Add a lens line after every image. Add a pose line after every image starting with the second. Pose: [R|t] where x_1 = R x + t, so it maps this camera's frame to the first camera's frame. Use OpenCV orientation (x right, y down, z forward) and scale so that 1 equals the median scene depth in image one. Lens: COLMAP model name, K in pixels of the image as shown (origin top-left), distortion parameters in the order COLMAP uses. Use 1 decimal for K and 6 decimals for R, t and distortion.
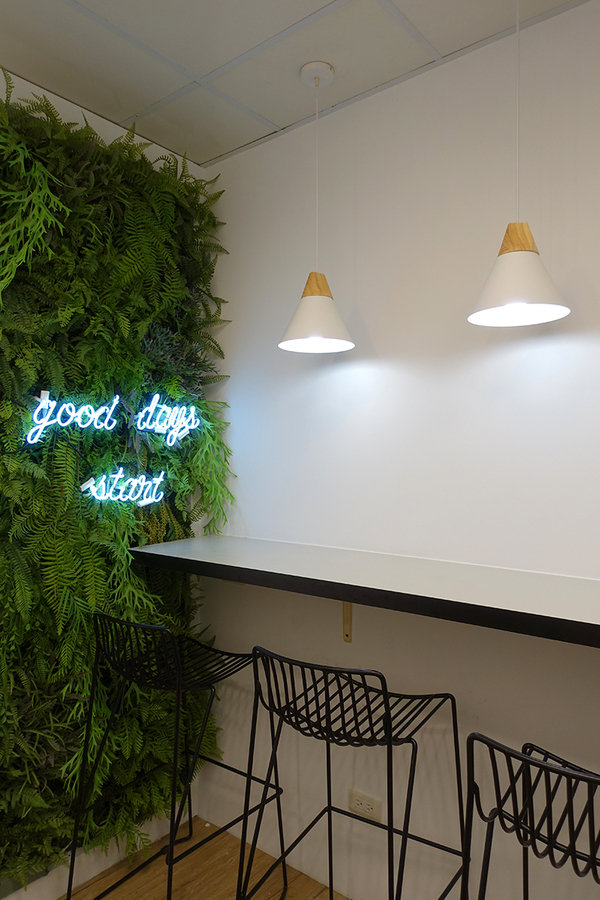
lens RADIAL K [[616.3, 0, 301.3], [0, 616.3, 452.9], [0, 0, 1]] dist [-0.020218, 0.006803]
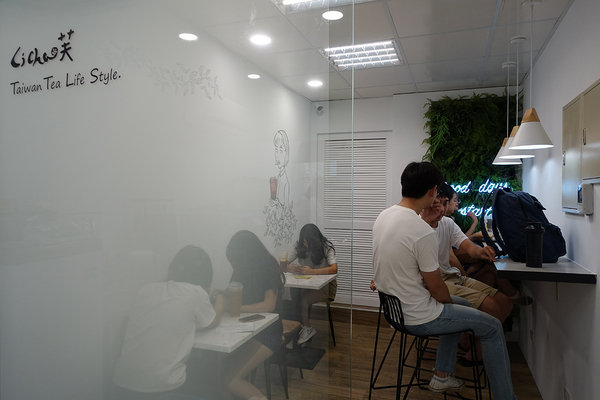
lens RADIAL K [[410.9, 0, 301.2], [0, 410.9, 199.1], [0, 0, 1]] dist [-0.020218, 0.006803]
pose [[0.304211, 0.004928, -0.952592, 1.342318], [0.007384, 0.999944, 0.007531, -0.025485], [0.952576, -0.009325, 0.304157, -0.416736]]
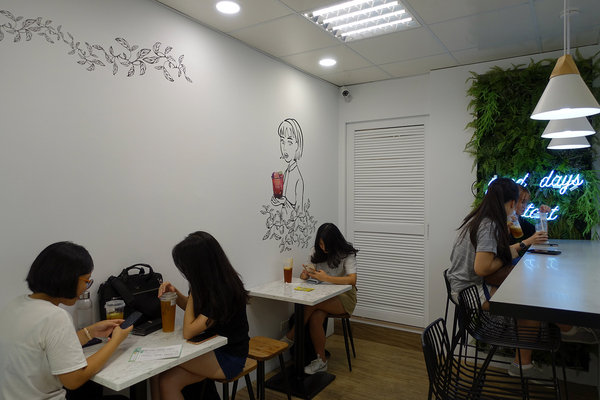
lens RADIAL K [[410.9, 0, 299.4], [0, 410.9, 200.4], [0, 0, 1]] dist [-0.020218, 0.006803]
pose [[0.090889, 0.005402, -0.995846, 1.158012], [0.012609, 0.999899, 0.006575, -0.010305], [0.995781, -0.013154, 0.090812, -0.034008]]
